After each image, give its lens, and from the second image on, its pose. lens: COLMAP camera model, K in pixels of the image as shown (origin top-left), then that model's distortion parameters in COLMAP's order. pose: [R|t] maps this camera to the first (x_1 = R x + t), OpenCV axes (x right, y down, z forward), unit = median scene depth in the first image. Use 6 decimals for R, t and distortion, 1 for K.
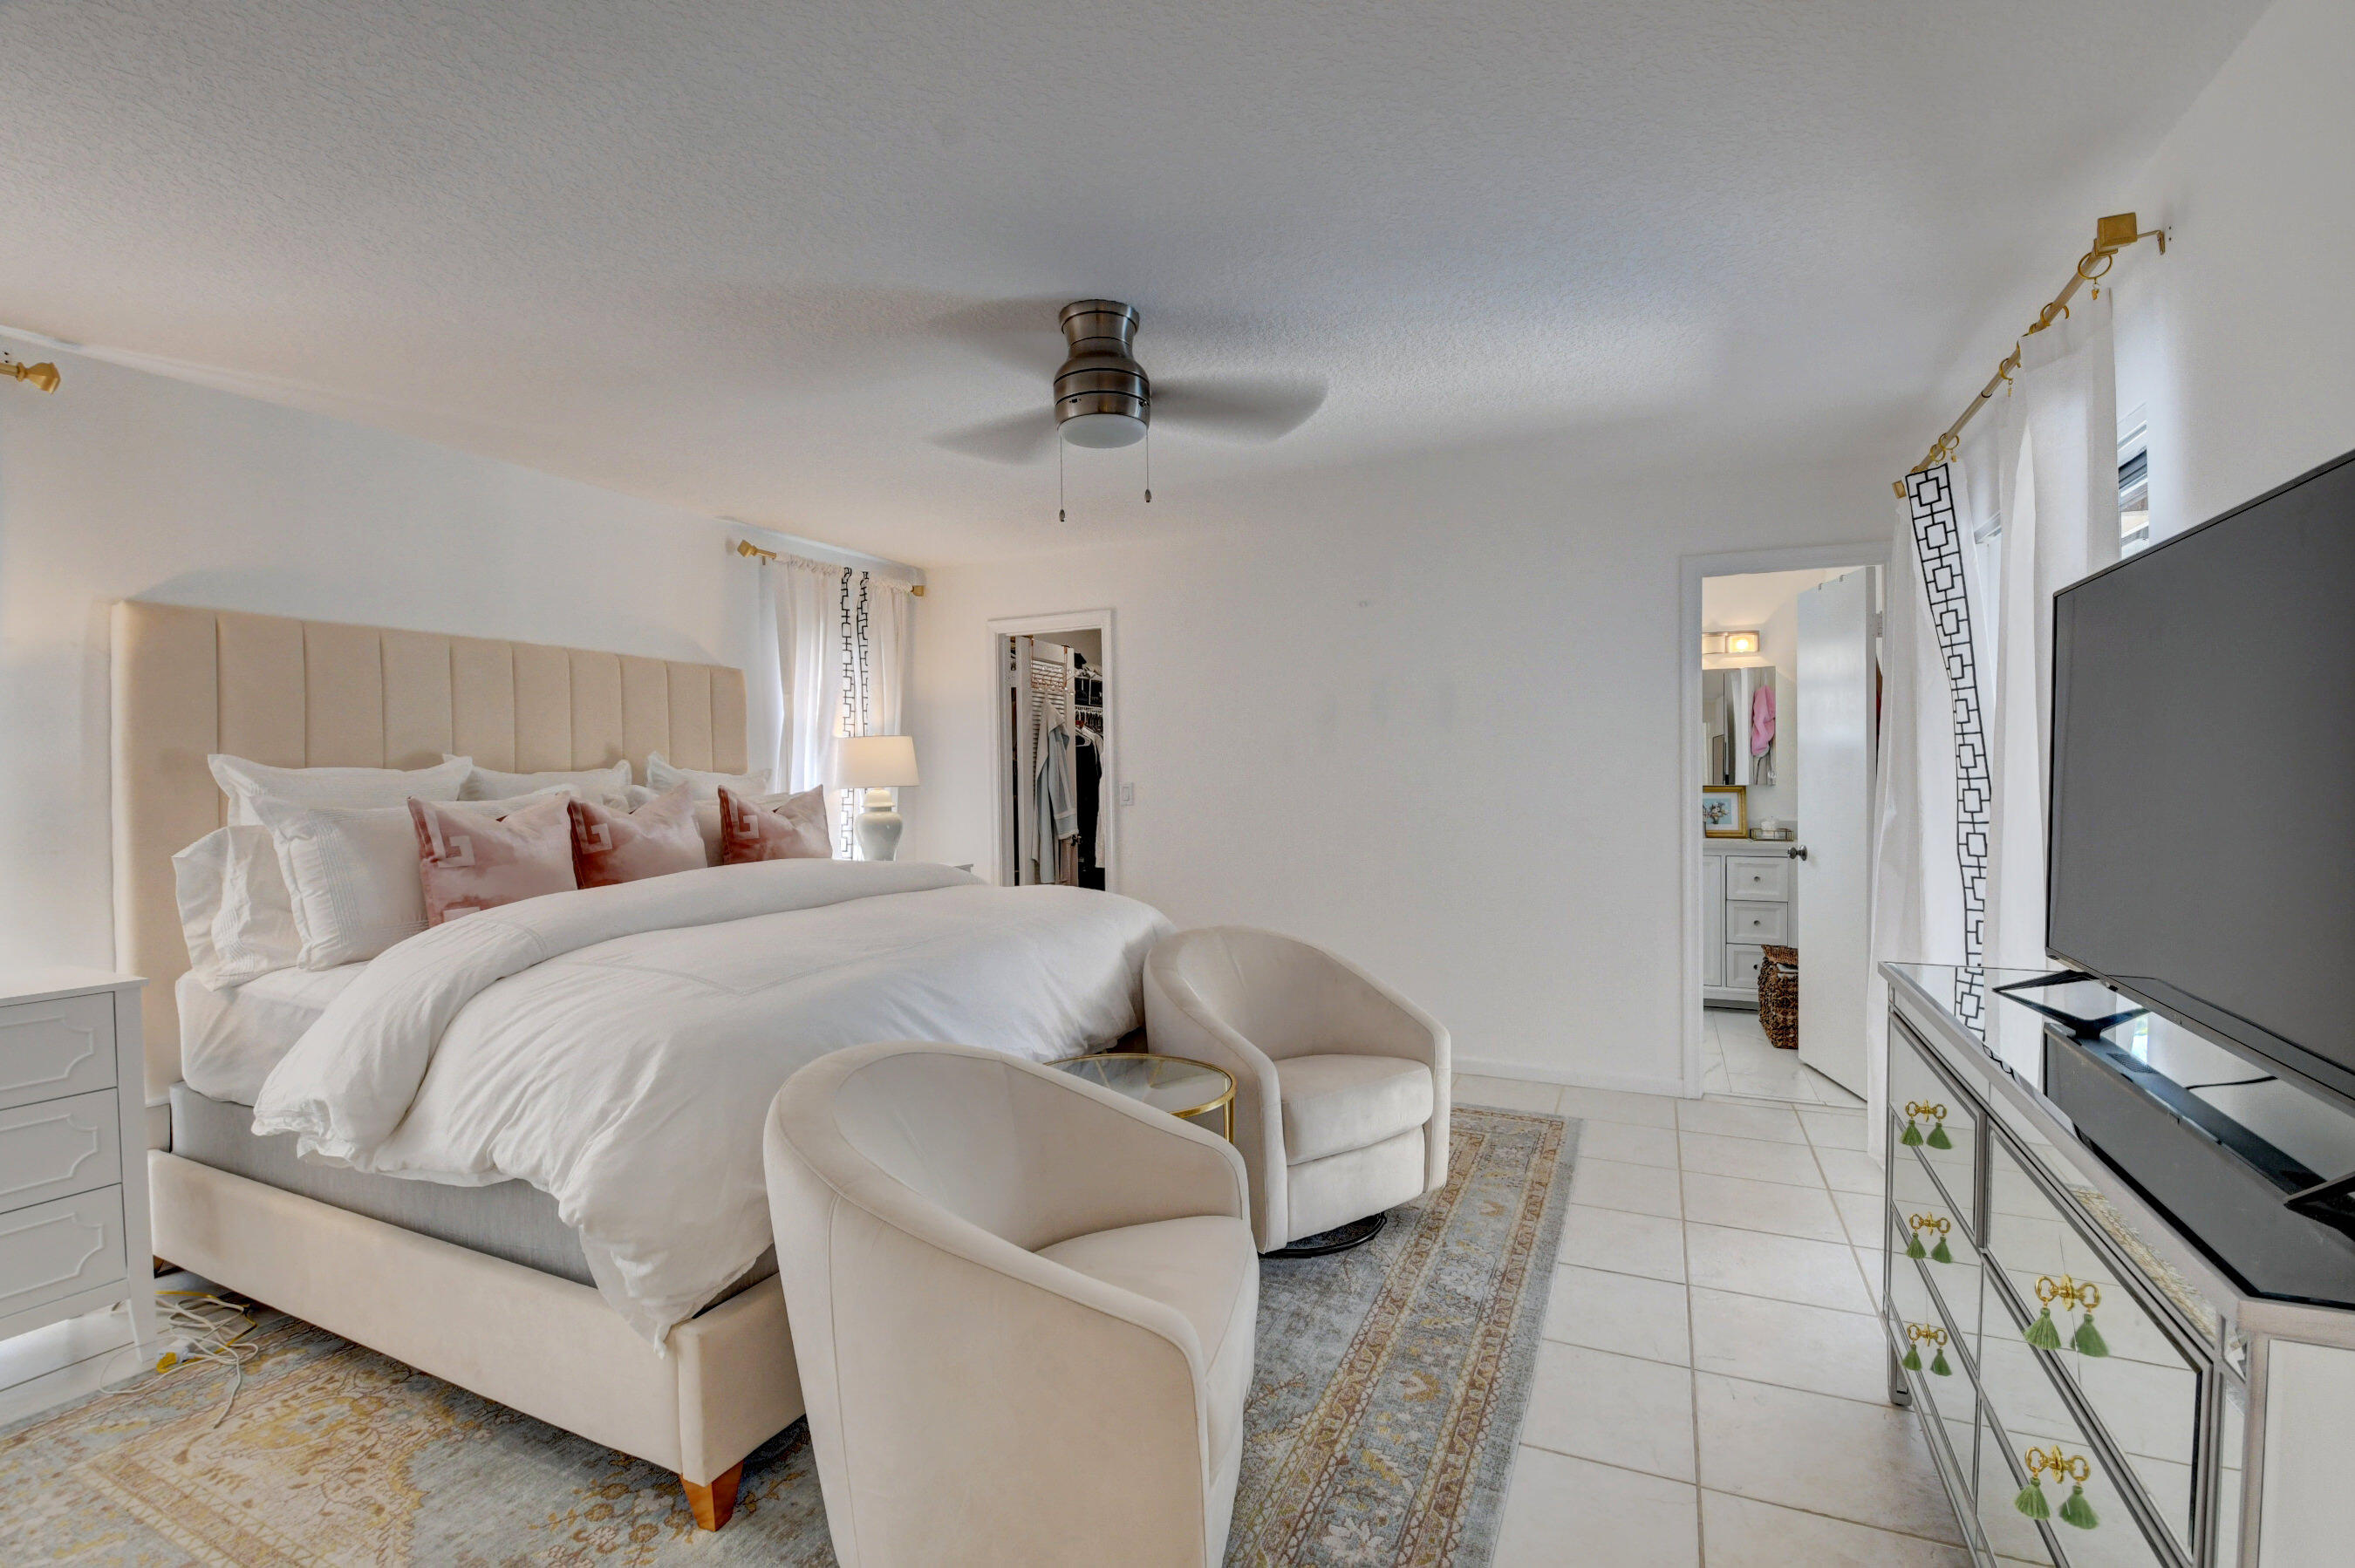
lens RADIAL K [[1055.6, 0, 1172.7], [0, 1055.6, 790.3], [0, 0, 1]] dist [0.008630, -0.024520]
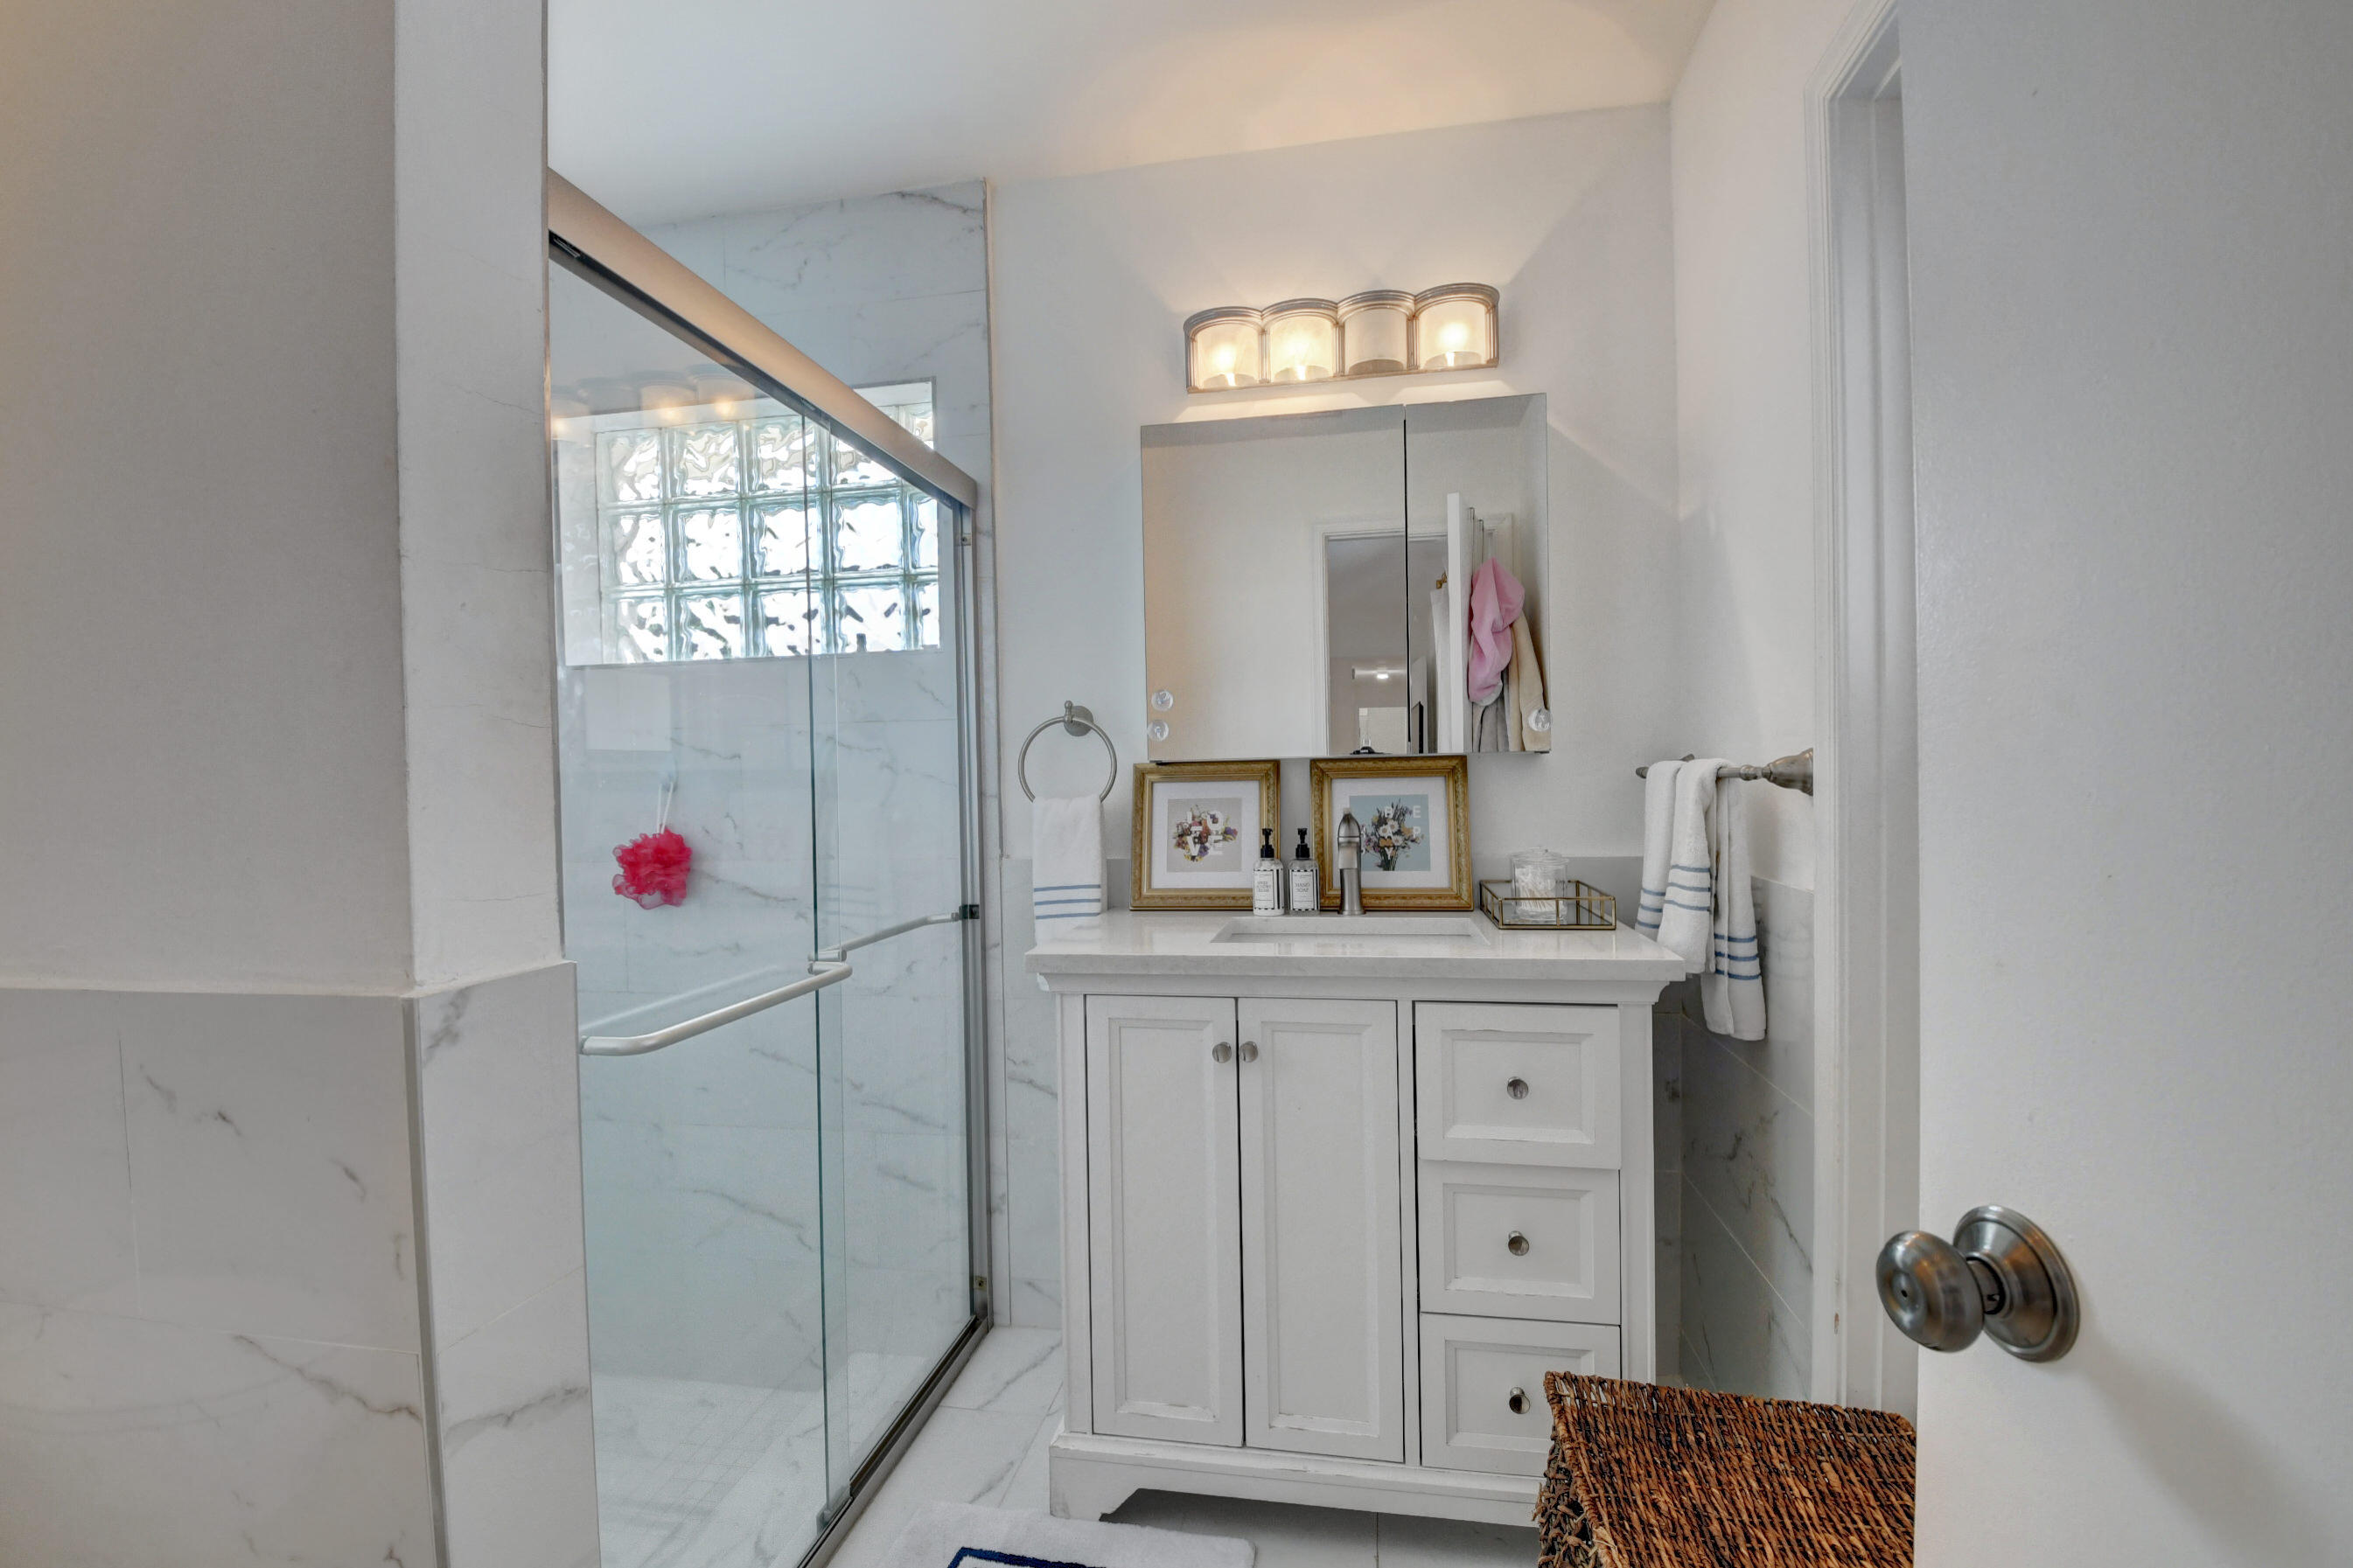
lens RADIAL K [[1054.6, 0, 1171.7], [0, 1054.6, 790.3], [0, 0, 1]] dist [0.008630, -0.024520]
pose [[0.970544, -0.013166, 0.240565, 0.294618], [0.013985, 0.999901, -0.001697, 0.004782], [-0.240519, 0.005012, 0.970632, 0.554090]]
